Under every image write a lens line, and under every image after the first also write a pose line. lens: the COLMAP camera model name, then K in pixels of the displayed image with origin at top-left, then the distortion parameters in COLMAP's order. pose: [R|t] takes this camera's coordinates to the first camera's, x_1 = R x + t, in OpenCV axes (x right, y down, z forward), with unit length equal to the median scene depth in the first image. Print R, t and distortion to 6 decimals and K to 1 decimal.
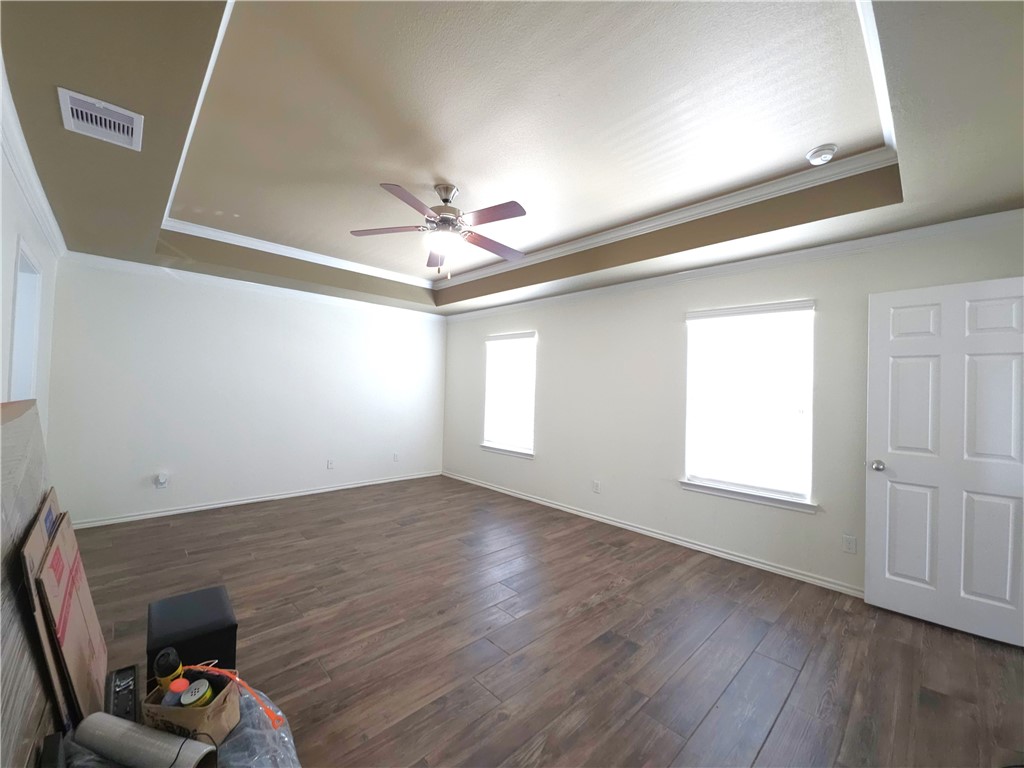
lens RADIAL K [[405.6, 0, 506.4], [0, 405.6, 385.3], [0, 0, 1]] dist [0.001189, -0.003410]
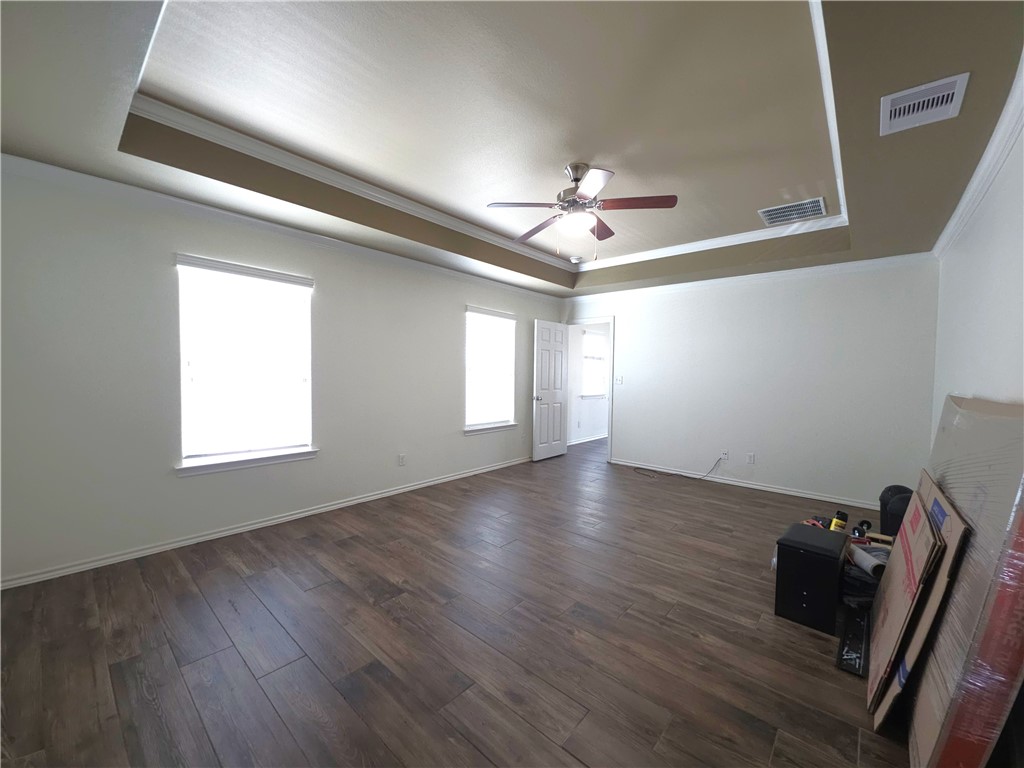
lens RADIAL K [[405.6, 0, 506.4], [0, 405.6, 385.3], [0, 0, 1]] dist [0.001189, -0.003410]
pose [[-0.078381, -0.064841, 0.994813, -1.110351], [-0.031802, 0.997537, 0.062513, -0.004046], [-0.996416, -0.026738, -0.080250, 1.181456]]
